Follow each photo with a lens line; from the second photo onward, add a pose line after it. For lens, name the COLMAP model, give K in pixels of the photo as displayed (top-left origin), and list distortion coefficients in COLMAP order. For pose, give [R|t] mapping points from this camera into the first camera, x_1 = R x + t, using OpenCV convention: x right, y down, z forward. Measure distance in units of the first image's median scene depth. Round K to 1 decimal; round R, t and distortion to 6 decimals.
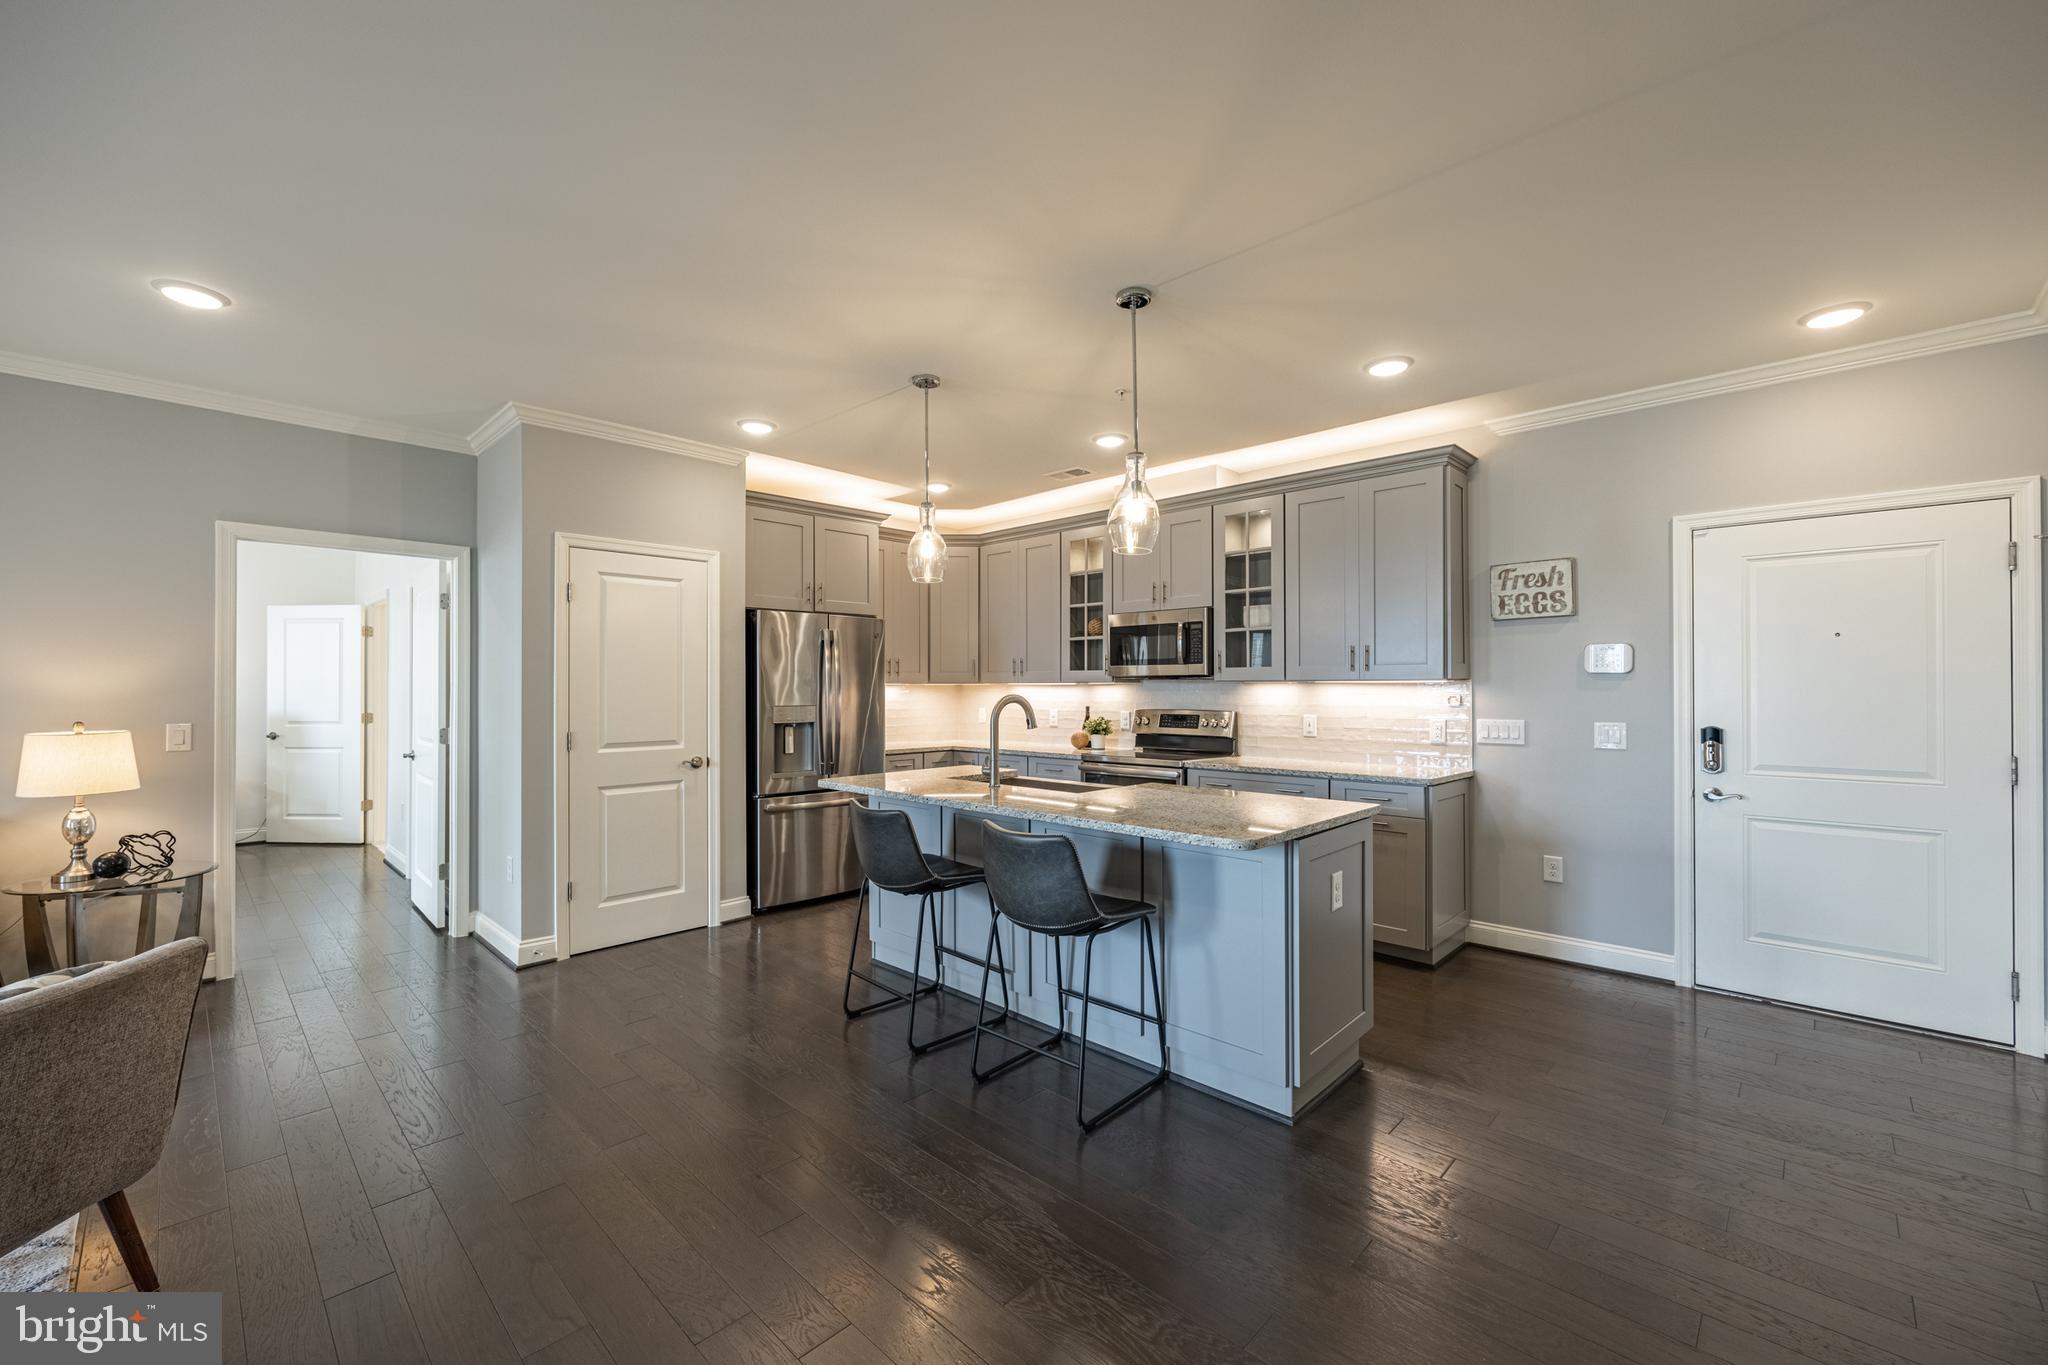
lens RADIAL K [[814.5, 0, 1022.4], [0, 814.5, 689.3], [0, 0, 1]] dist [-0.001833, 0.000043]
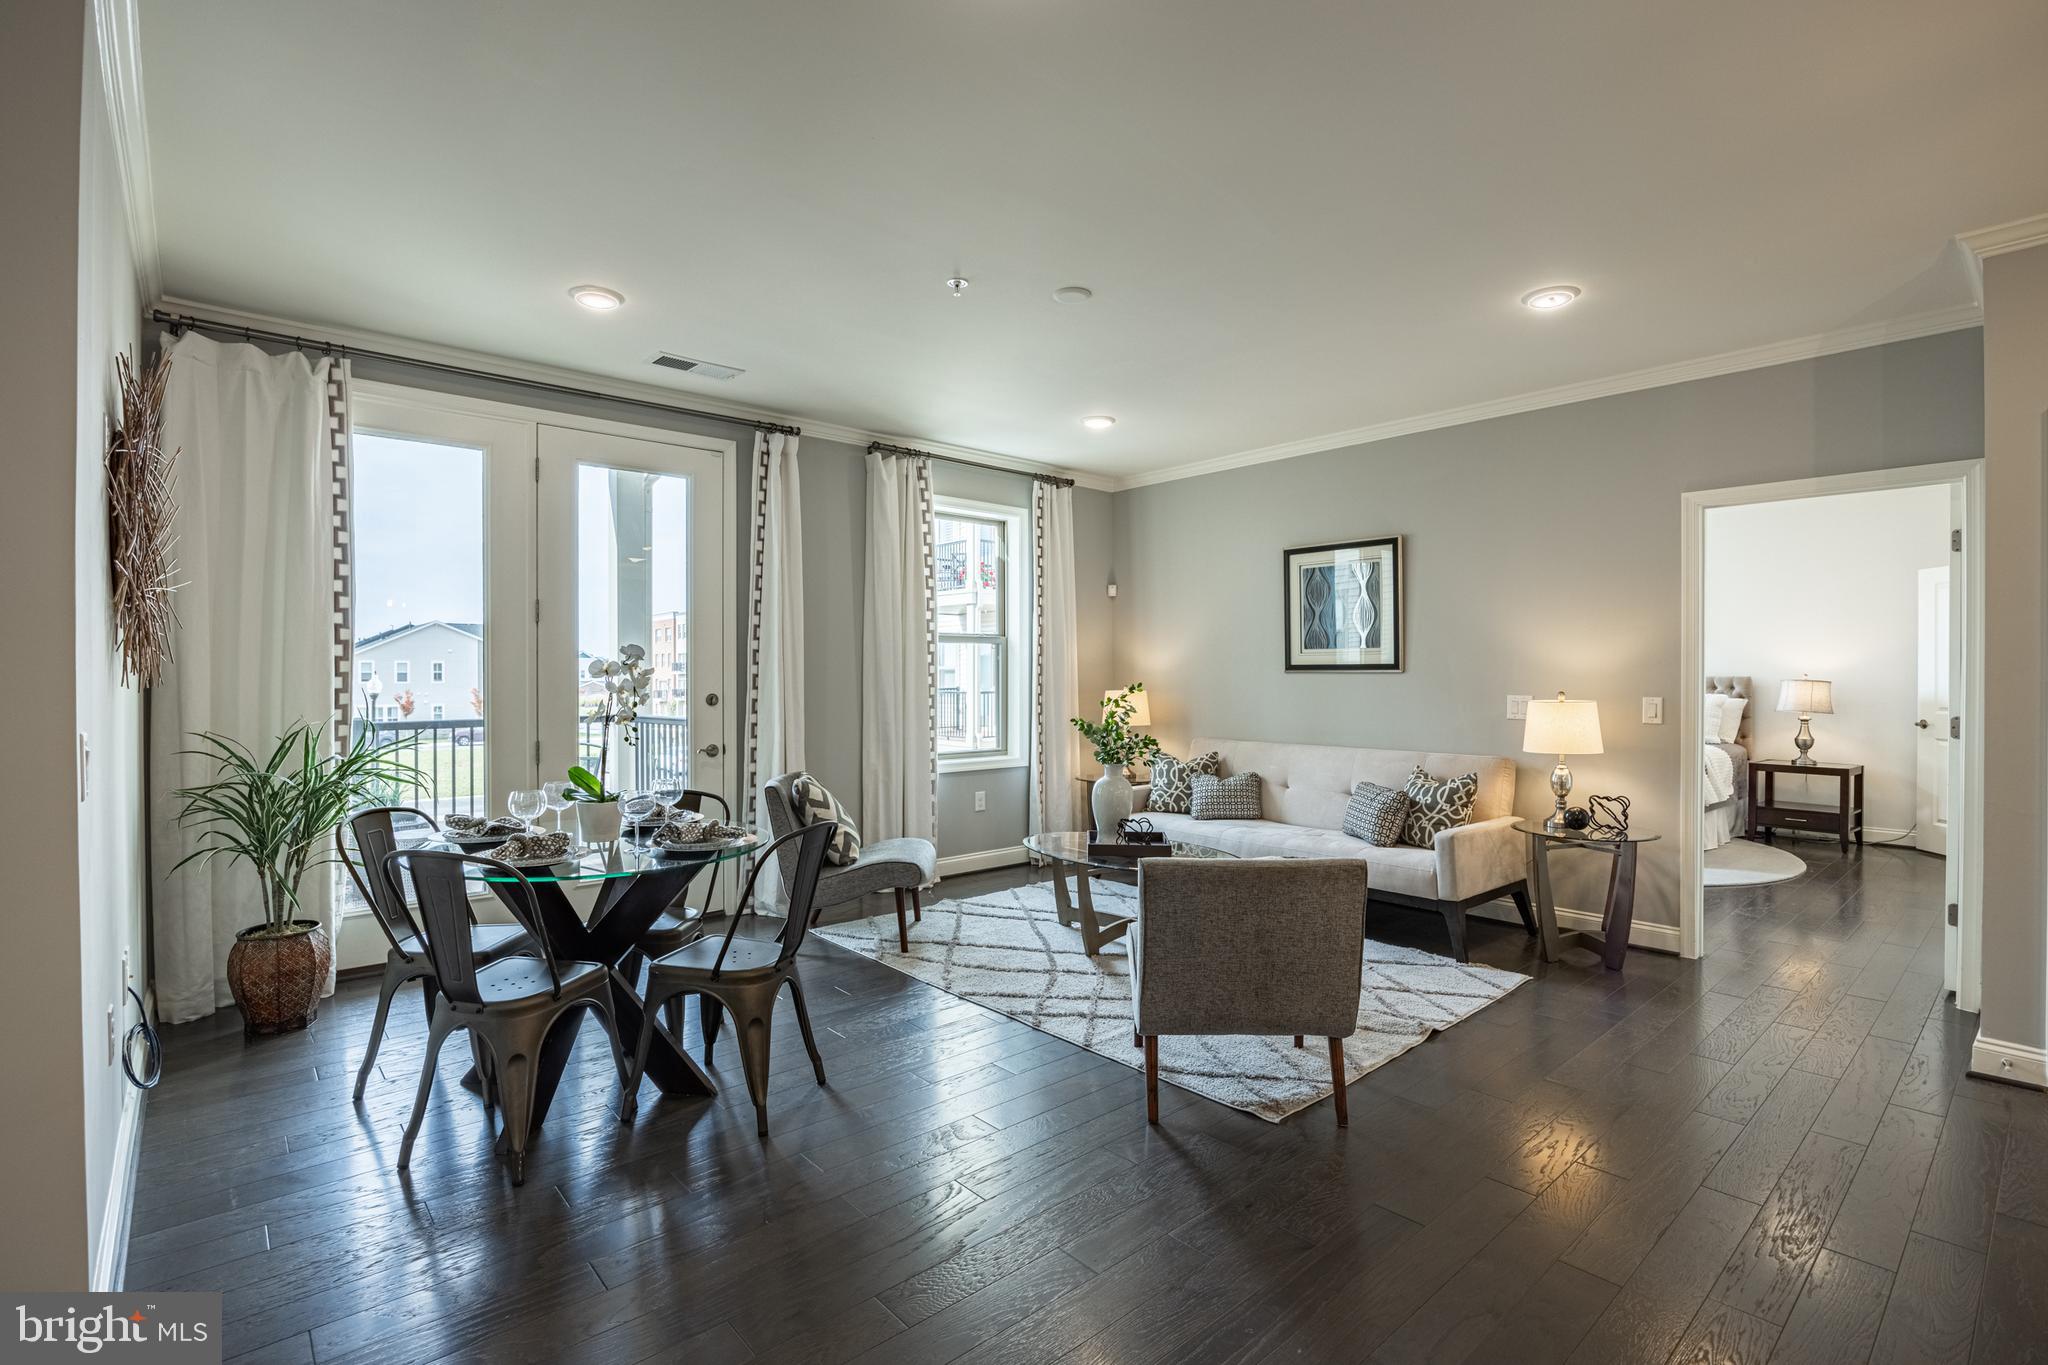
lens RADIAL K [[946.4, 0, 1025.0], [0, 946.4, 681.0], [0, 0, 1]] dist [-0.019302, 0.002013]
pose [[-0.081320, 0.006797, -0.996665, 0.183341], [-0.001049, 0.999976, 0.006905, 0.012185], [0.996687, 0.001607, -0.081311, 0.253681]]
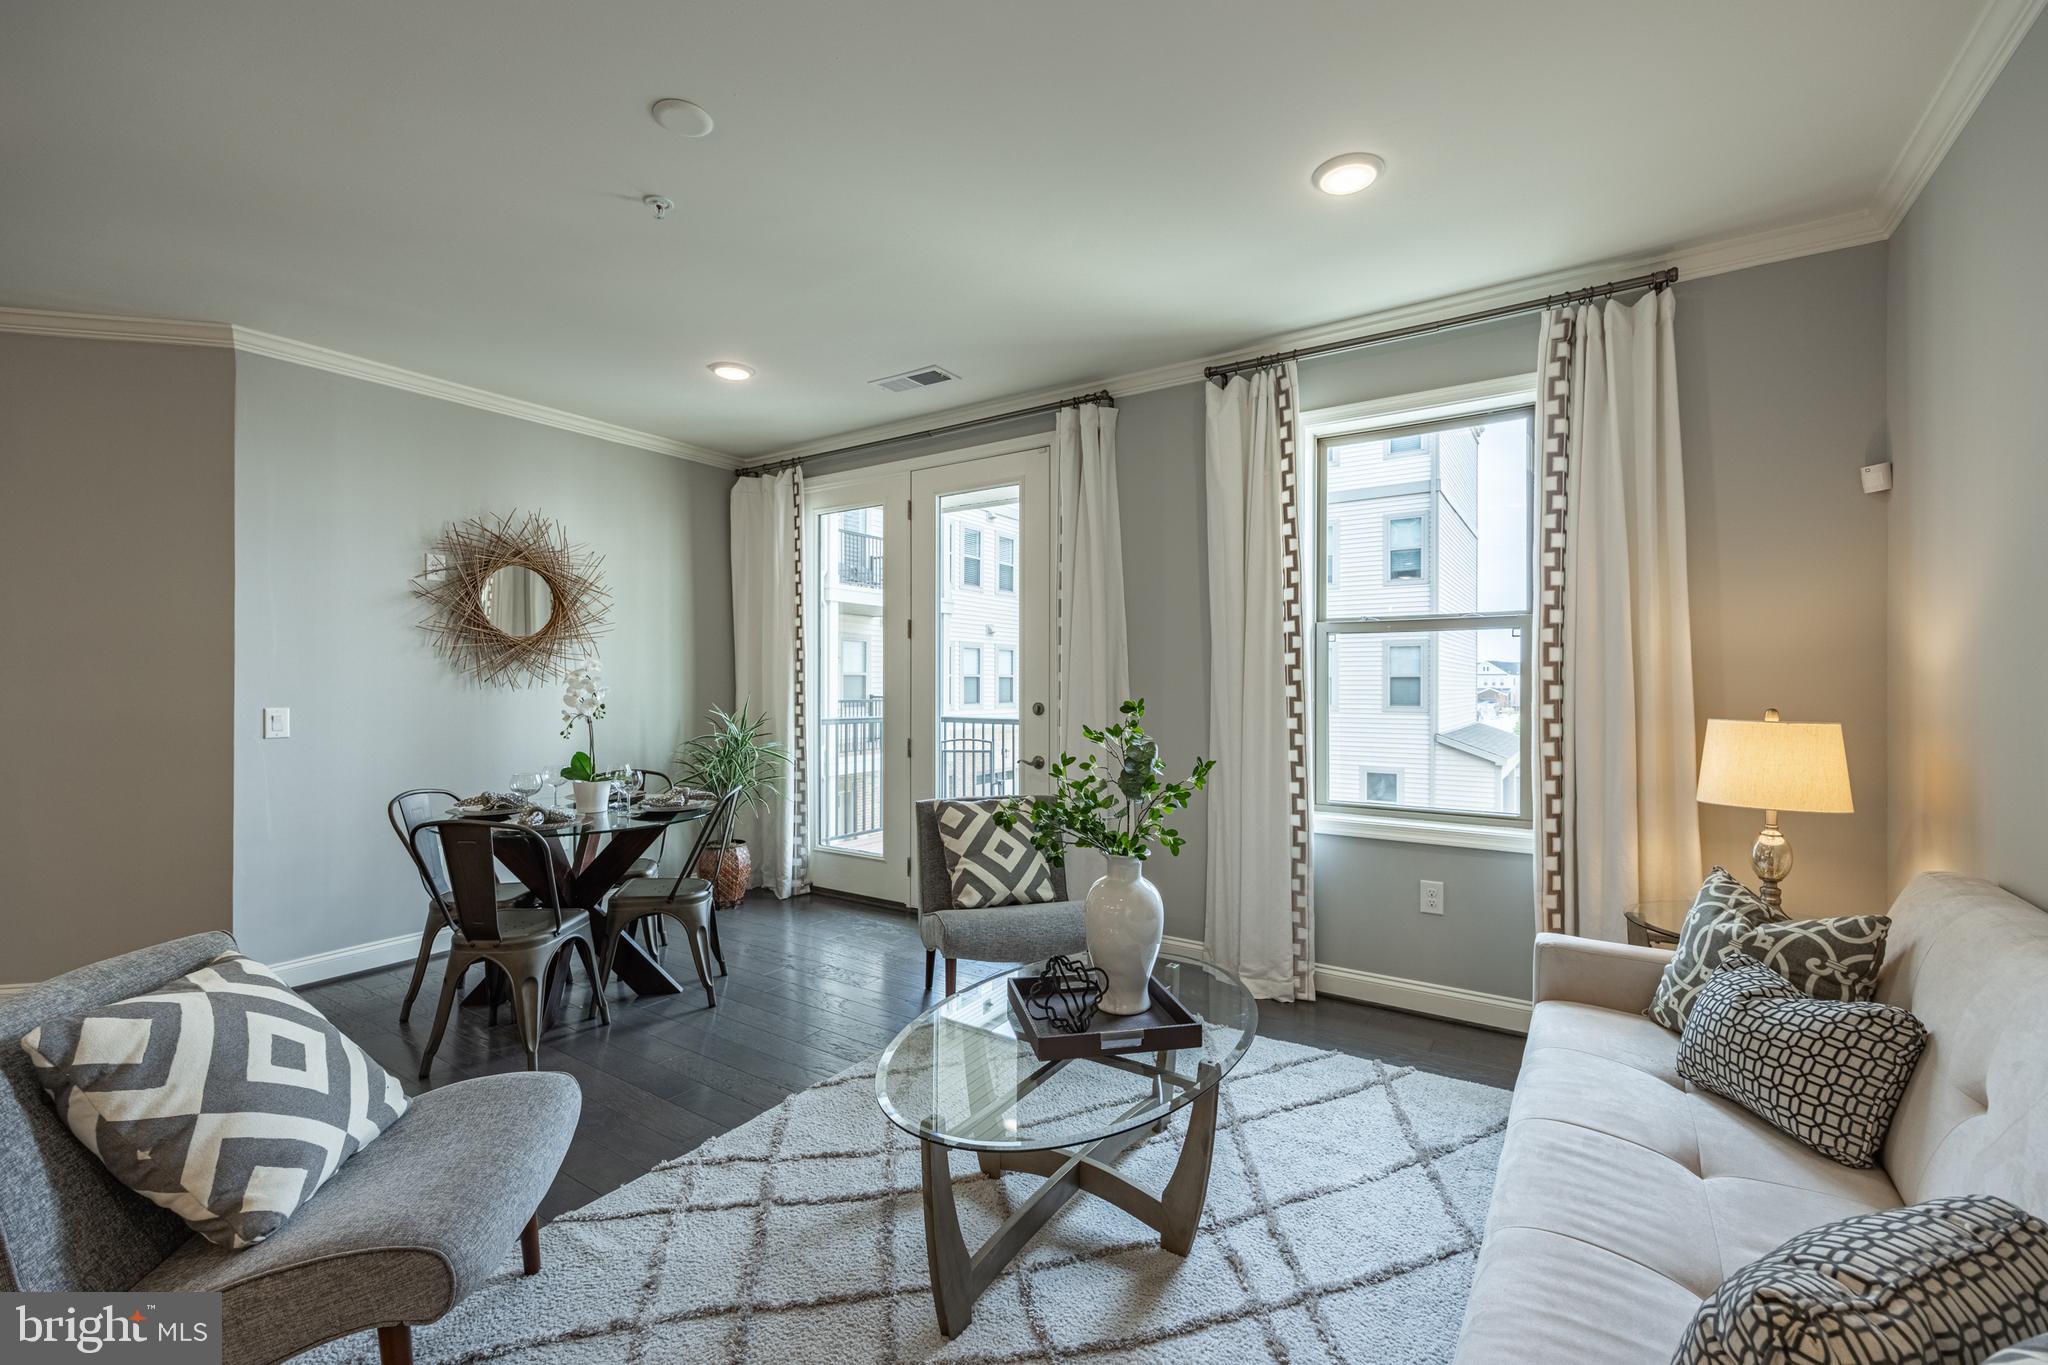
lens RADIAL K [[851.3, 0, 1020.8], [0, 851.3, 683.6], [0, 0, 1]] dist [0.006725, -0.000803]
pose [[-0.983573, -0.000938, -0.180511, -0.725448], [-0.001228, 0.999998, 0.001491, 0.012408], [0.180509, 0.001688, -0.983572, 0.745811]]
